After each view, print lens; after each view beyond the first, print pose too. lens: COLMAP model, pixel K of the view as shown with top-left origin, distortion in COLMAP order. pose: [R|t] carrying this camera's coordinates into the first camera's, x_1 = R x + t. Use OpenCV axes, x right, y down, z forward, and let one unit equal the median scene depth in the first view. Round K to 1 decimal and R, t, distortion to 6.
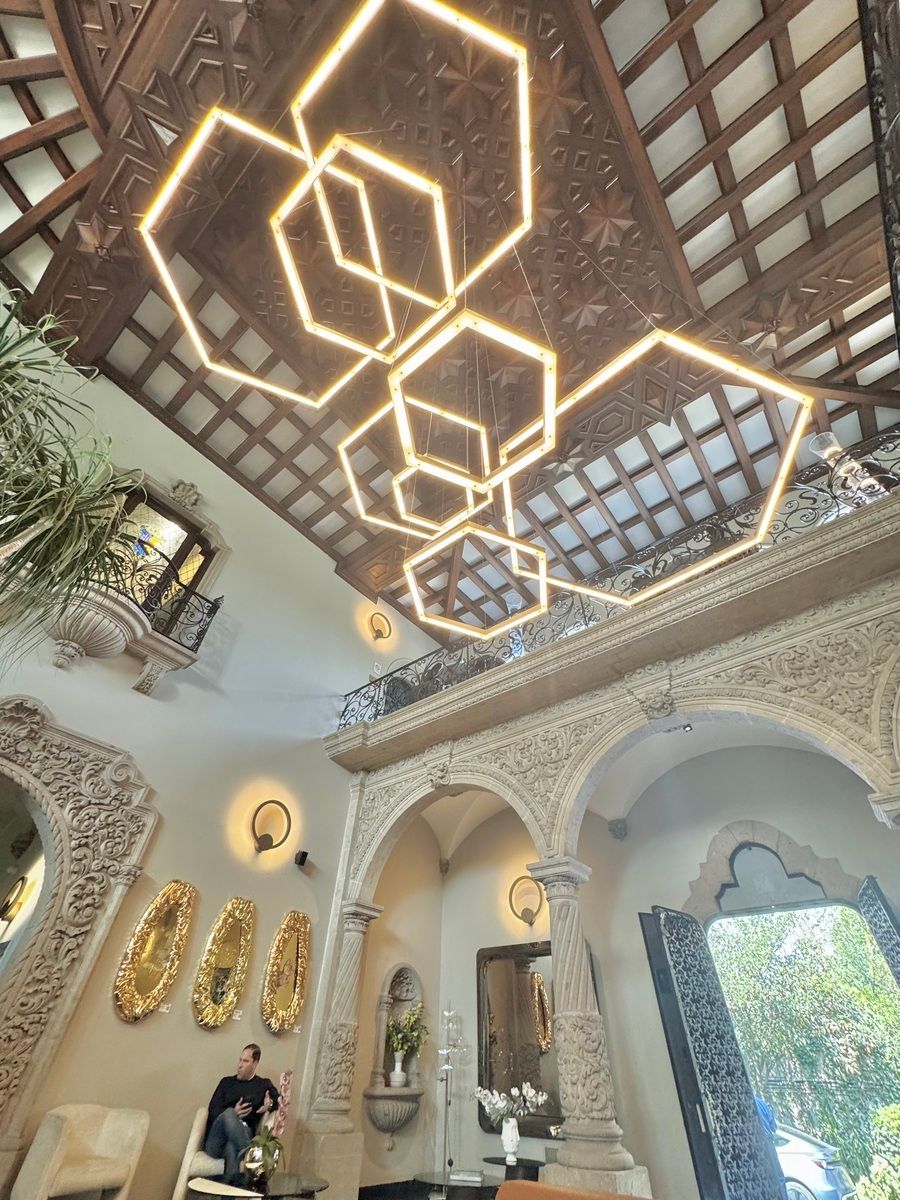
lens RADIAL K [[477.0, 0, 450.8], [0, 477.0, 601.6], [0, 0, 1]] dist [0.000230, -0.000517]
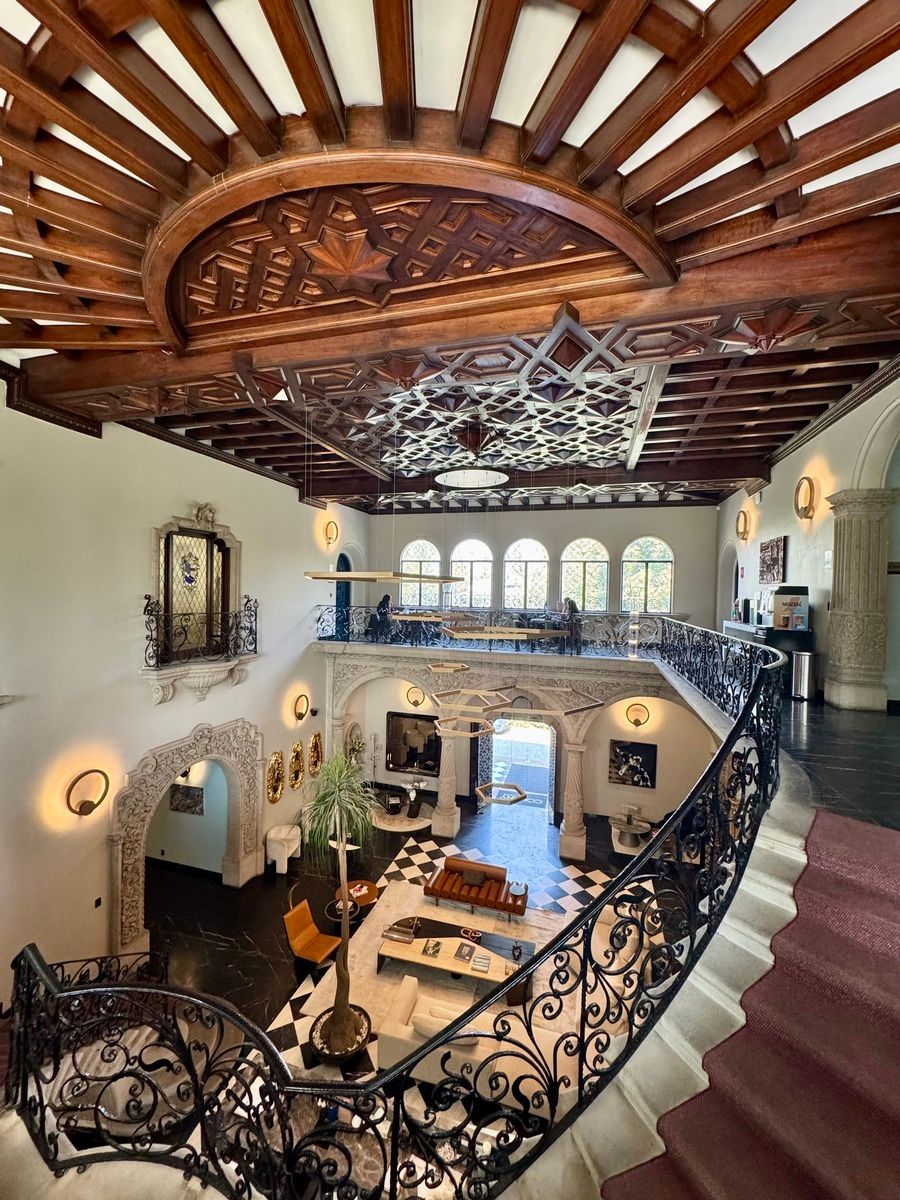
lens RADIAL K [[477.0, 0, 448.6], [0, 477.0, 601.8], [0, 0, 1]] dist [0.000230, -0.000517]
pose [[0.929488, -0.012119, 0.368652, -0.524011], [-0.258342, 0.691979, 0.674110, -1.212876], [-0.263269, -0.721816, 0.640056, -0.039885]]
